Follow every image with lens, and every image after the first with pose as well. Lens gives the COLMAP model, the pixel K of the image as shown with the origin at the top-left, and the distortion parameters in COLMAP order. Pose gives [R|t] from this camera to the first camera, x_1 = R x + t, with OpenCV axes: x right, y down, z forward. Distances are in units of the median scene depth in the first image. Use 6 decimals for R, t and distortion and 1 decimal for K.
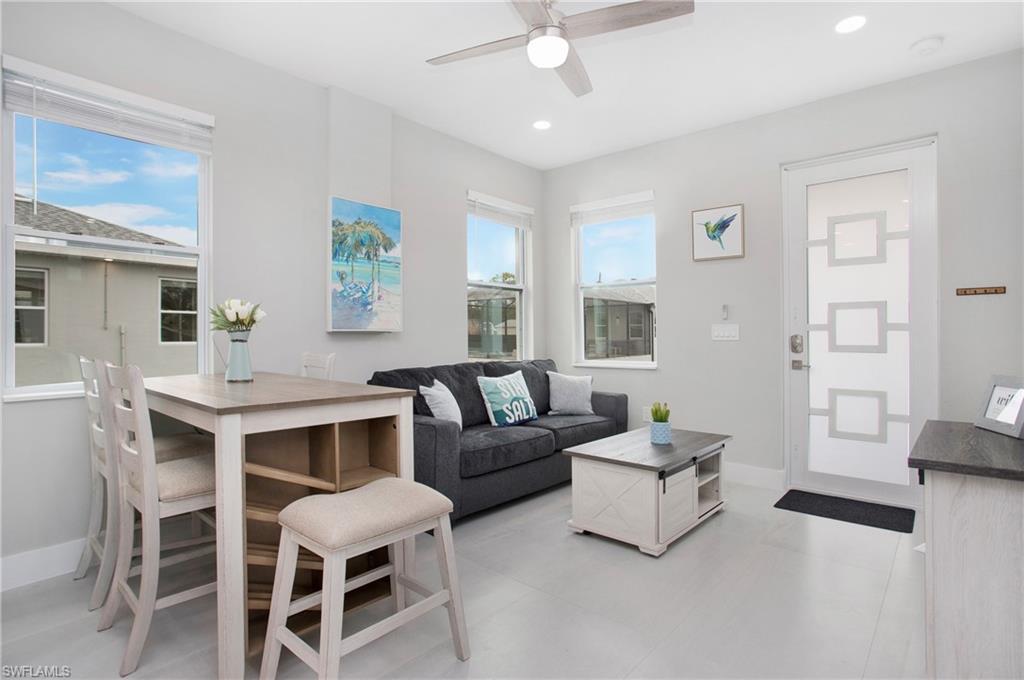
lens RADIAL K [[538.5, 0, 512.0], [0, 538.5, 340.0], [0, 0, 1]] dist [0.000997, -0.000072]
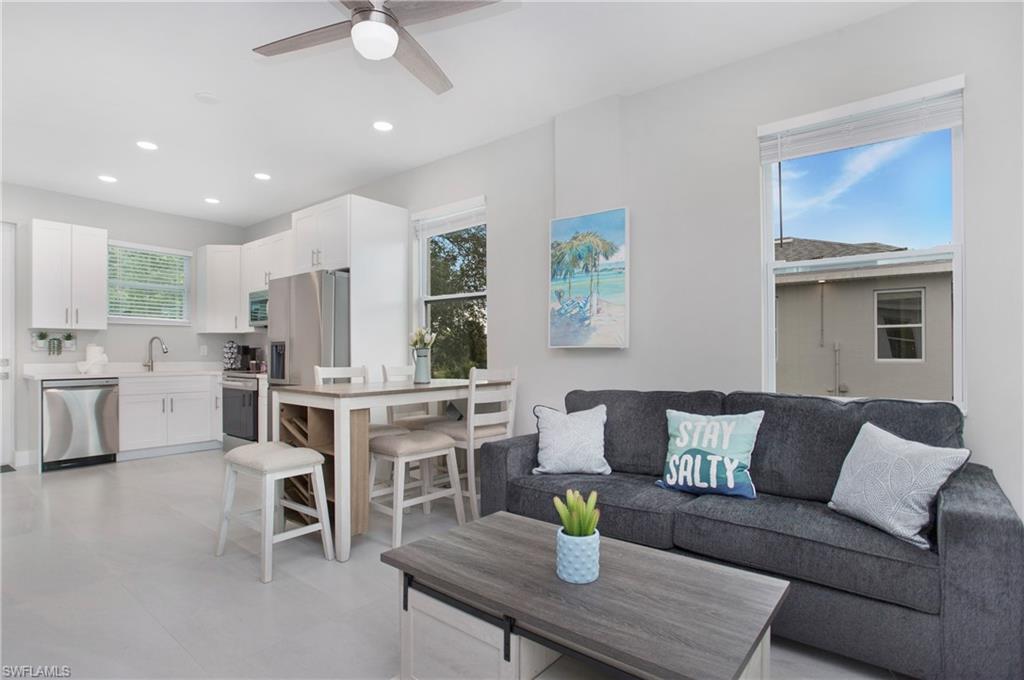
lens RADIAL K [[538.5, 0, 512.0], [0, 538.5, 340.0], [0, 0, 1]] dist [0.000997, -0.000072]
pose [[0.082287, -0.029955, -0.996158, 0.654398], [-0.000086, 0.999548, -0.030064, -0.001475], [0.996609, 0.002559, 0.082247, 0.779140]]
